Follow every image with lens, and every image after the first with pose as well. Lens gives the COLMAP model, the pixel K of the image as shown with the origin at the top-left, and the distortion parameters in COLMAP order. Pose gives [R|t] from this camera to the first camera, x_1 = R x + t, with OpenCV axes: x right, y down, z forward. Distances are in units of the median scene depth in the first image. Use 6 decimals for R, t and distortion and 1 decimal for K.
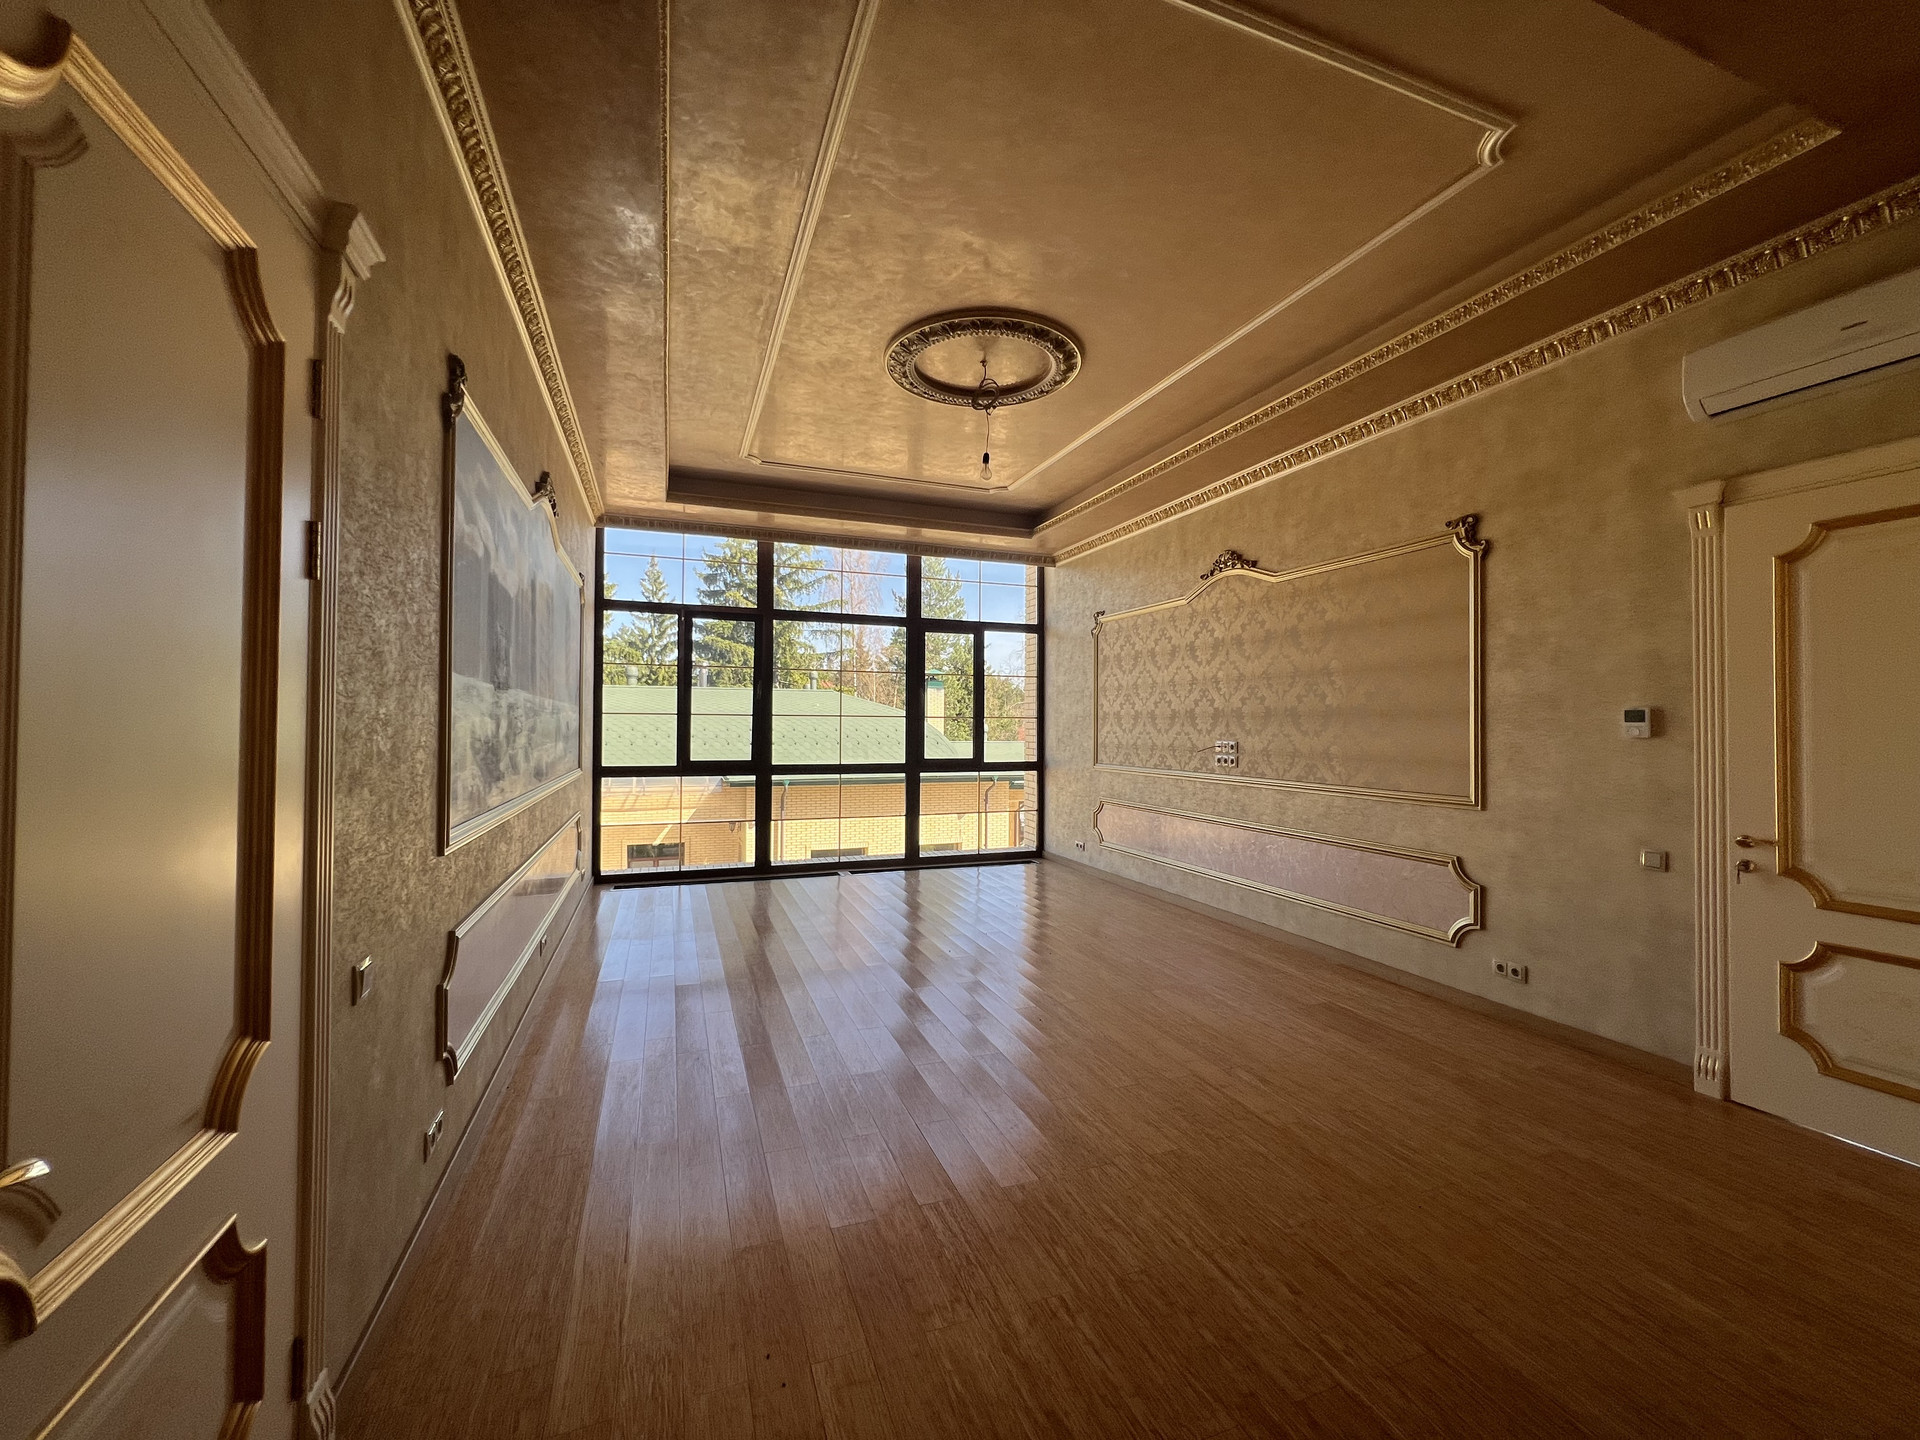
lens RADIAL K [[766.6, 0, 959.1], [0, 766.6, 716.9], [0, 0, 1]] dist [0.000925, 0.000185]
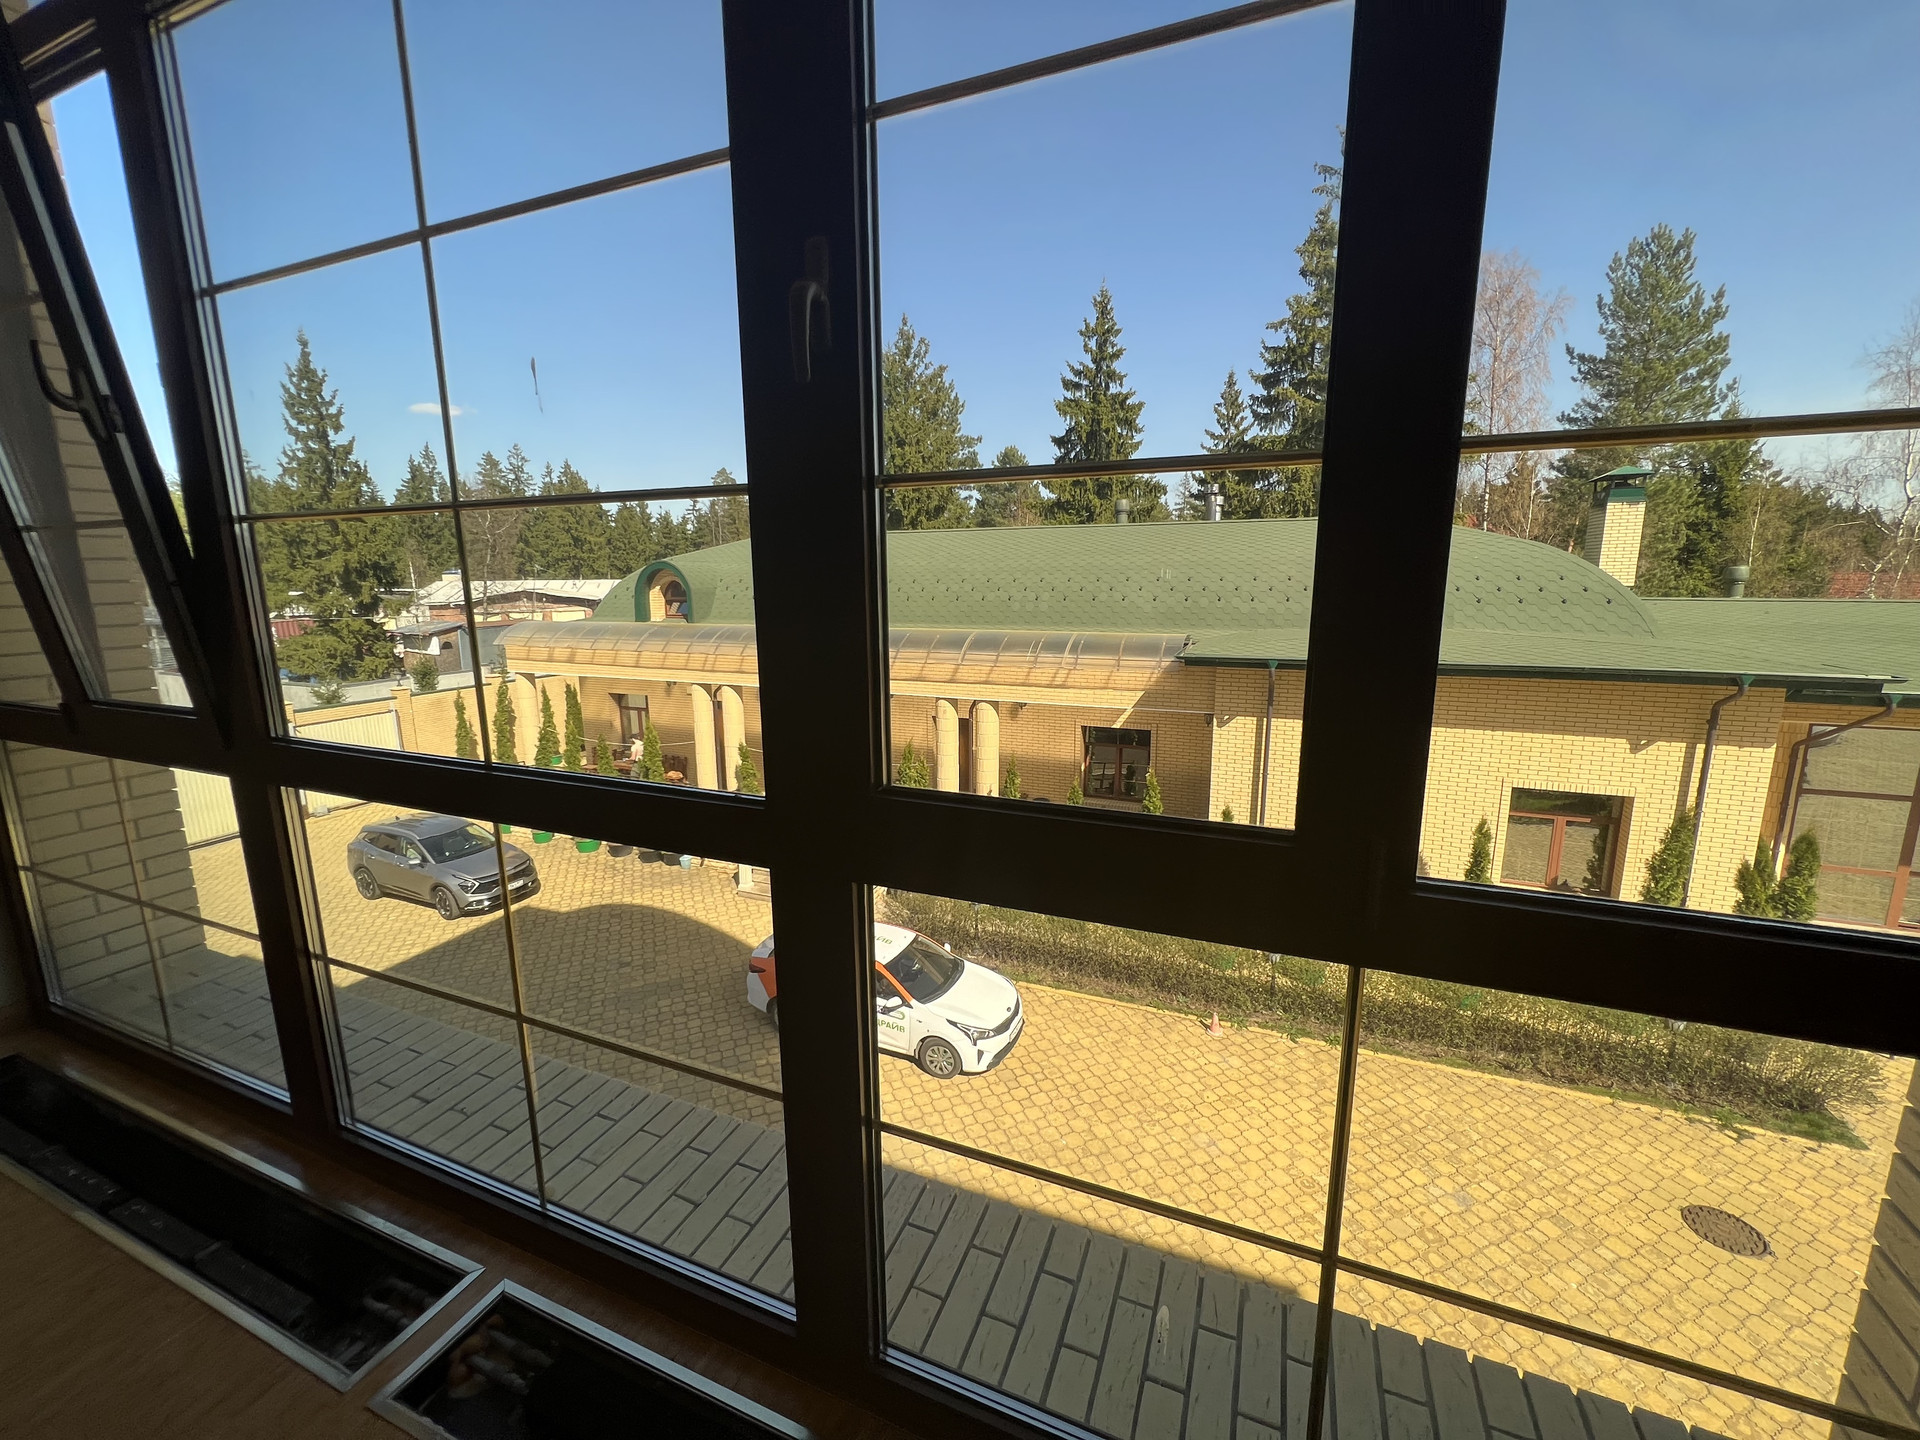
lens RADIAL K [[766.6, 0, 955.8], [0, 766.6, 718.4], [0, 0, 1]] dist [0.000925, 0.000185]
pose [[0.725006, 0.114638, -0.679135, 0.015478], [0.020354, 0.982054, 0.187499, 0.005226], [0.688442, -0.149761, 0.709661, 0.302269]]
